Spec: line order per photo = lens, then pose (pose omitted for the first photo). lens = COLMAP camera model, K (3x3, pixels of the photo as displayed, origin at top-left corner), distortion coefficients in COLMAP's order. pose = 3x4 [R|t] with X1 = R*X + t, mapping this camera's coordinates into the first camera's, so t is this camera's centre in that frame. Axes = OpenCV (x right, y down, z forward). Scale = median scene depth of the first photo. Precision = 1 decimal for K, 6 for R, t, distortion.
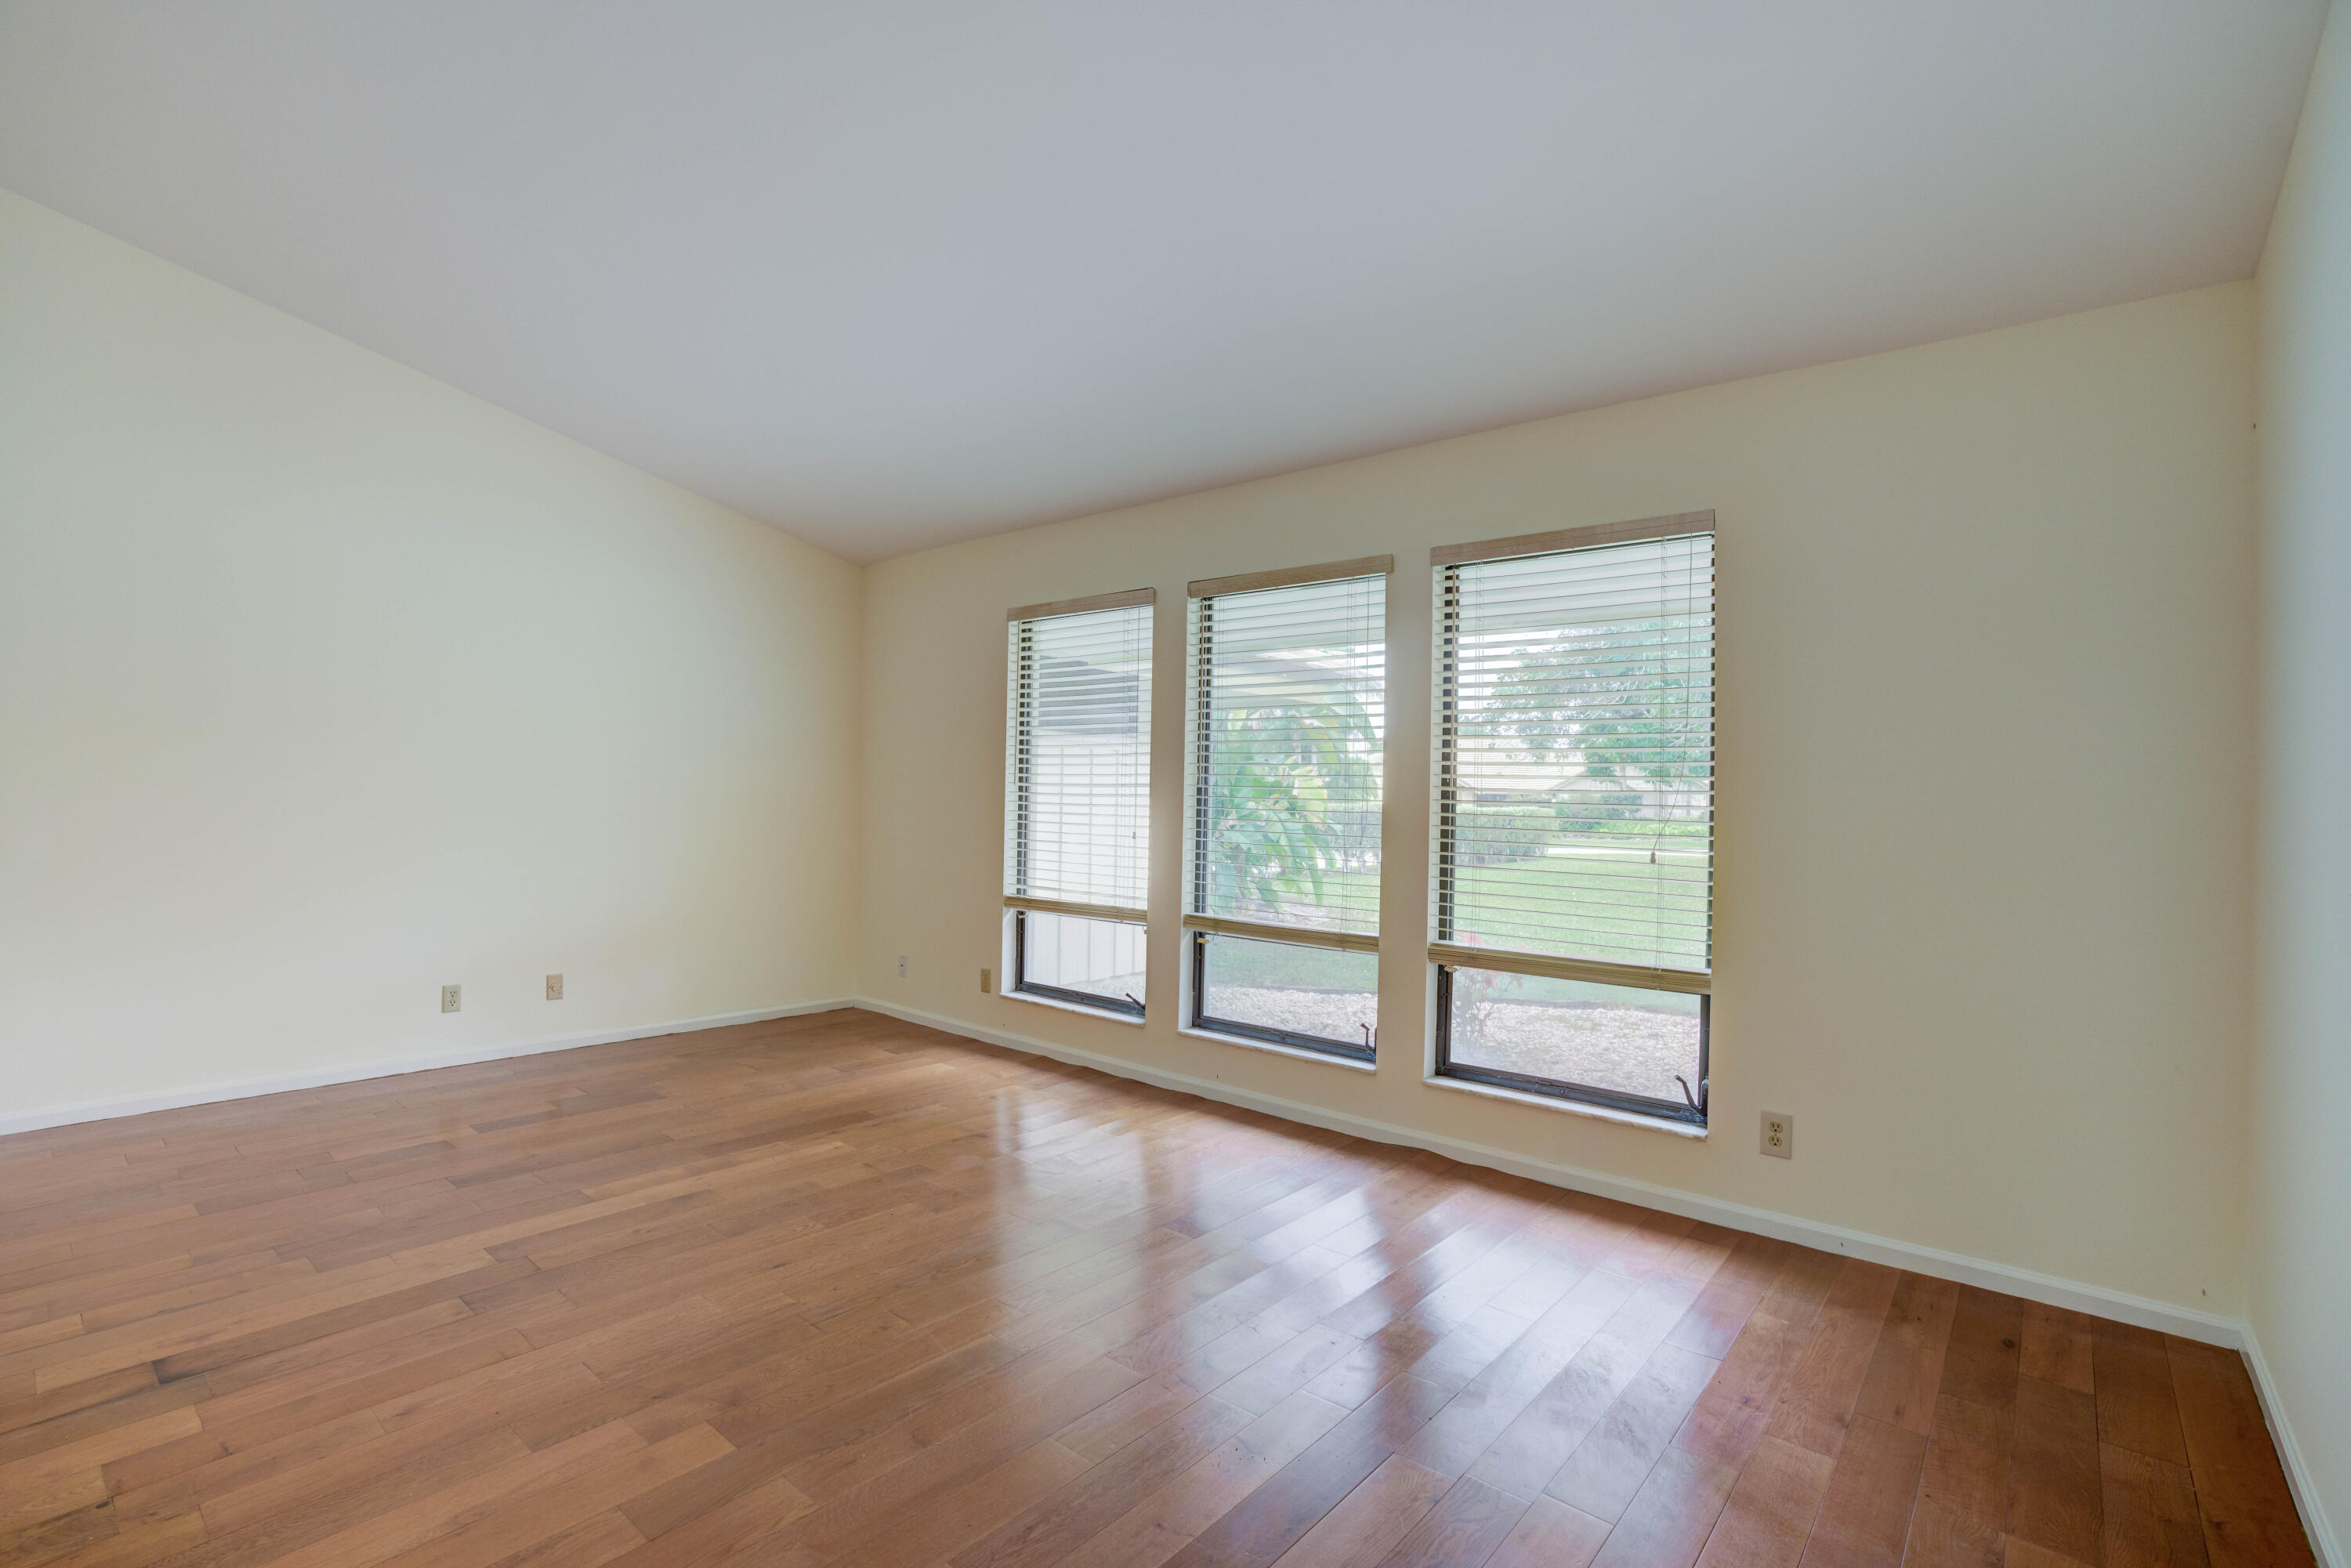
lens RADIAL K [[1075.8, 0, 1162.1], [0, 1075.8, 790.7], [0, 0, 1]] dist [-0.061717, 0.024408]
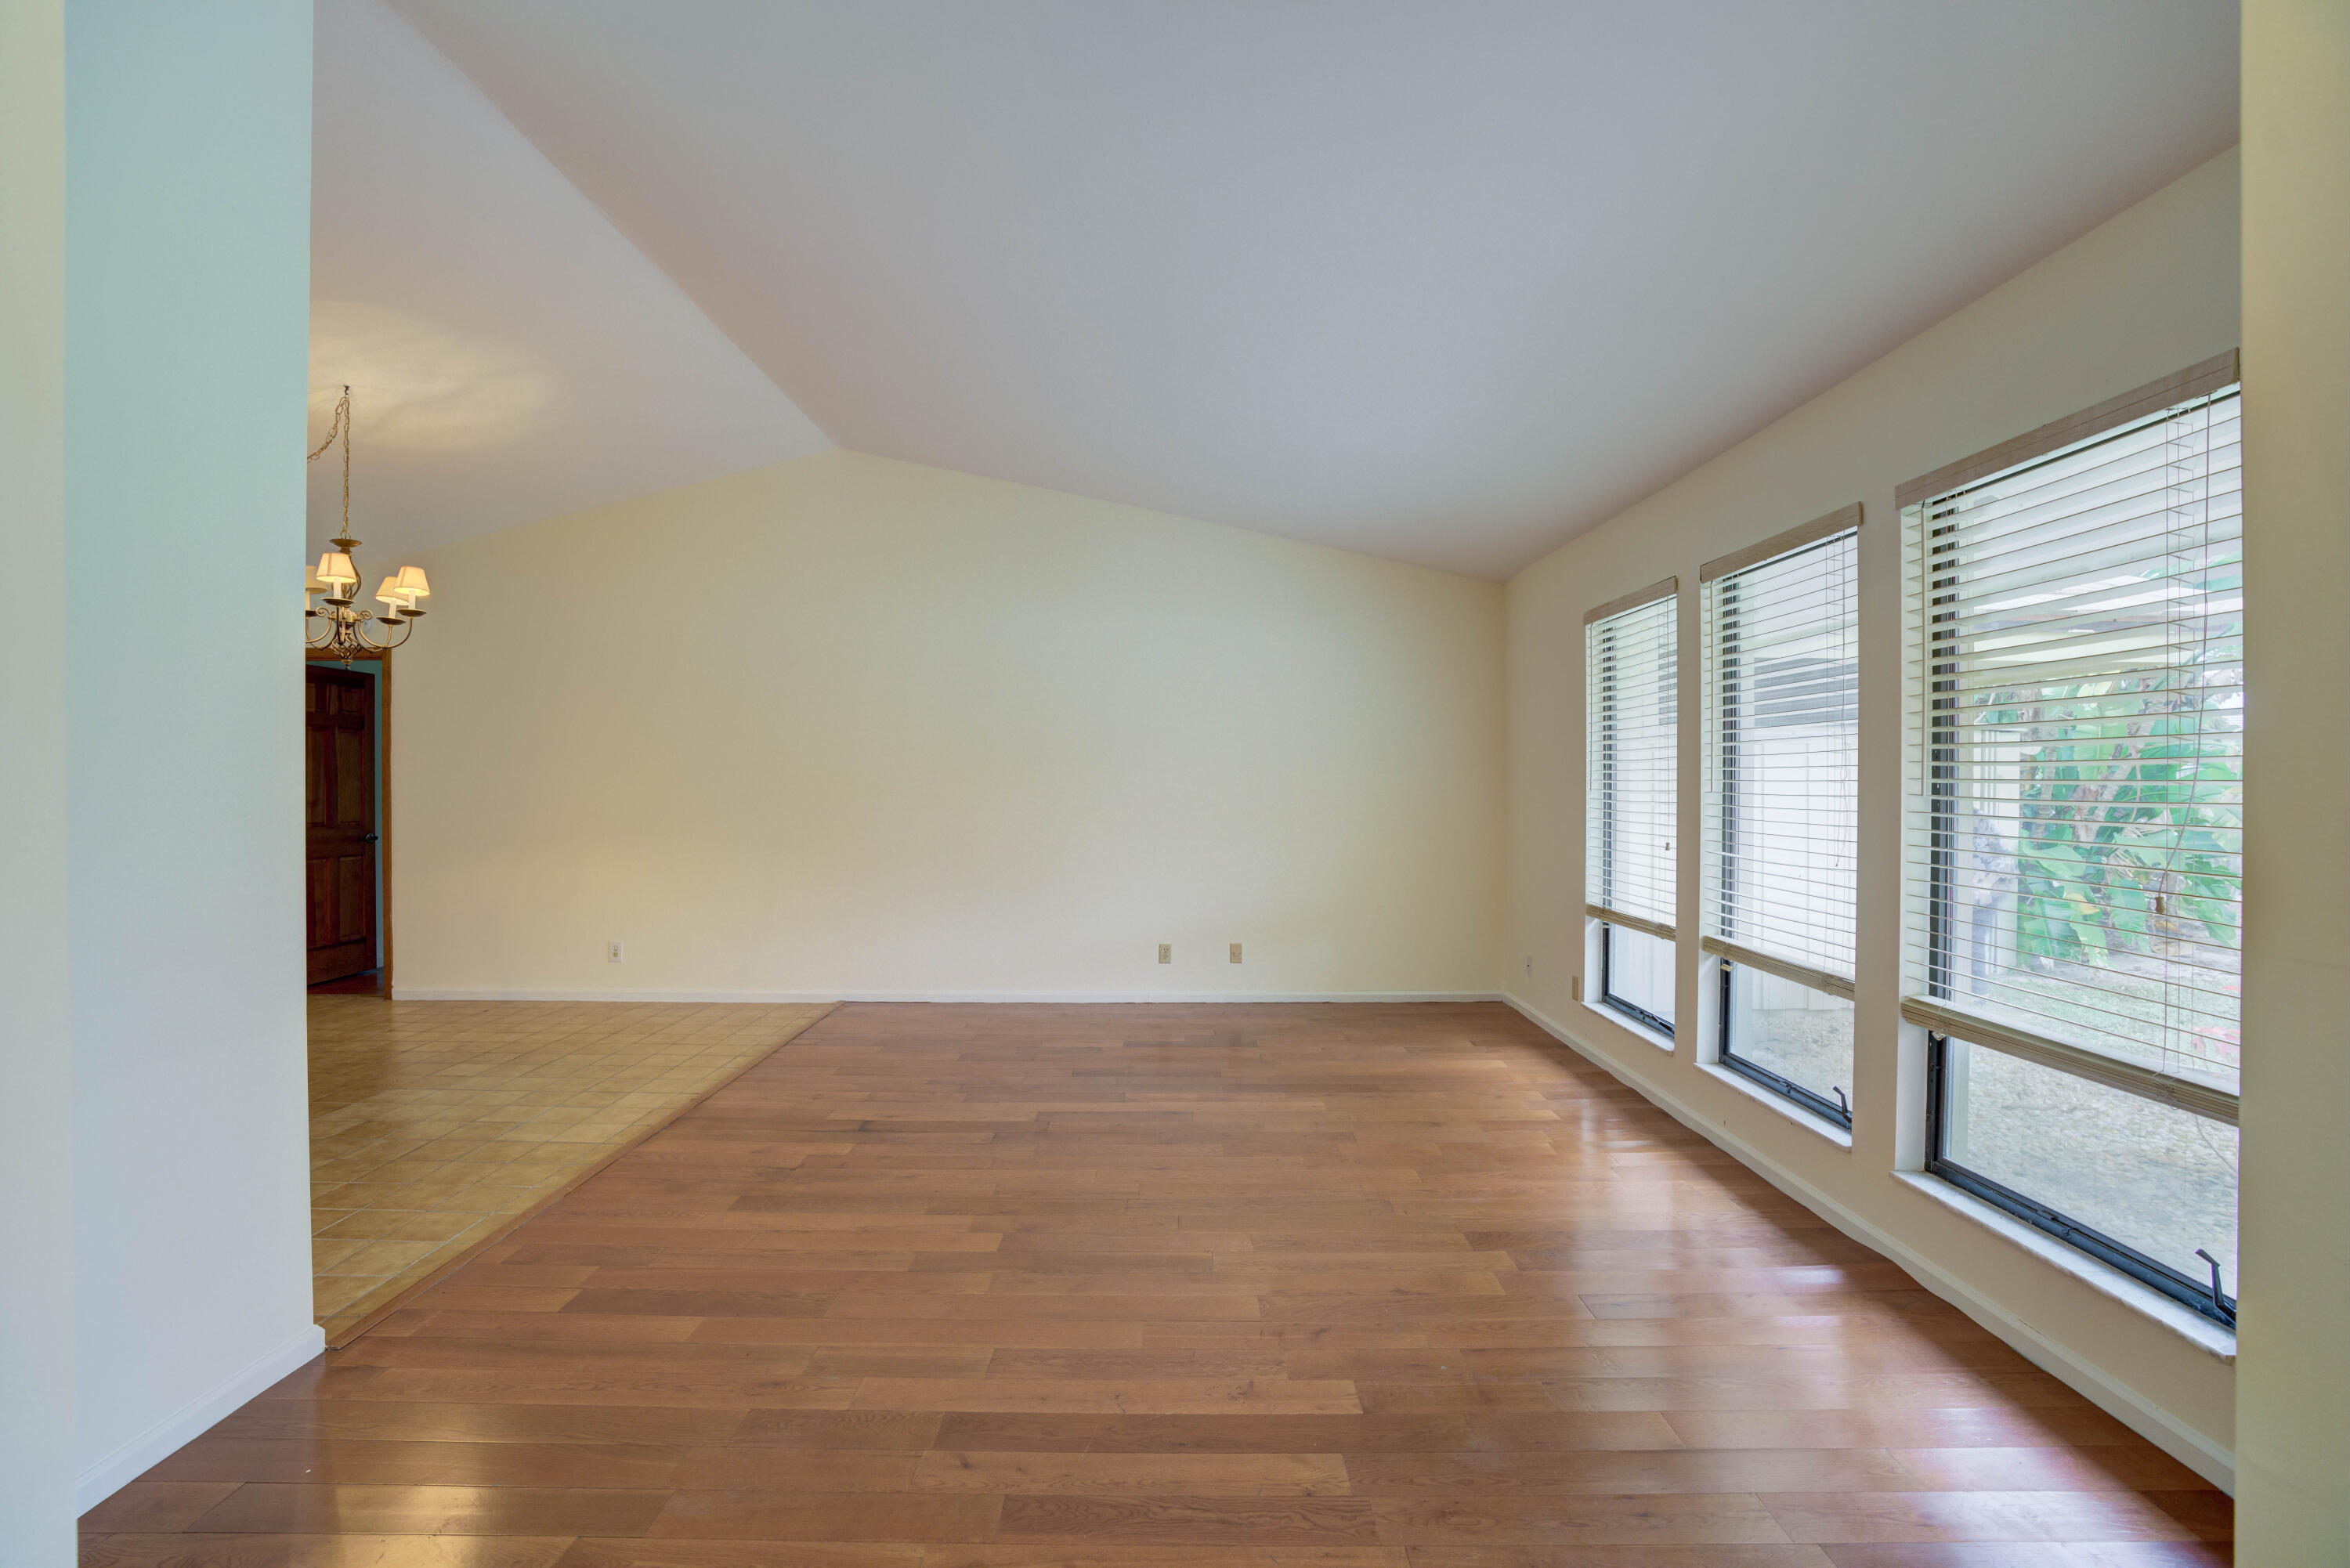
lens RADIAL K [[1076.3, 0, 1178.2], [0, 1076.3, 789.5], [0, 0, 1]] dist [-0.088079, 0.046612]
pose [[0.649956, -0.015138, -0.759821, 0.503393], [0.017768, 0.999831, -0.004722, -0.013933], [0.759764, -0.010431, 0.650116, 0.115427]]
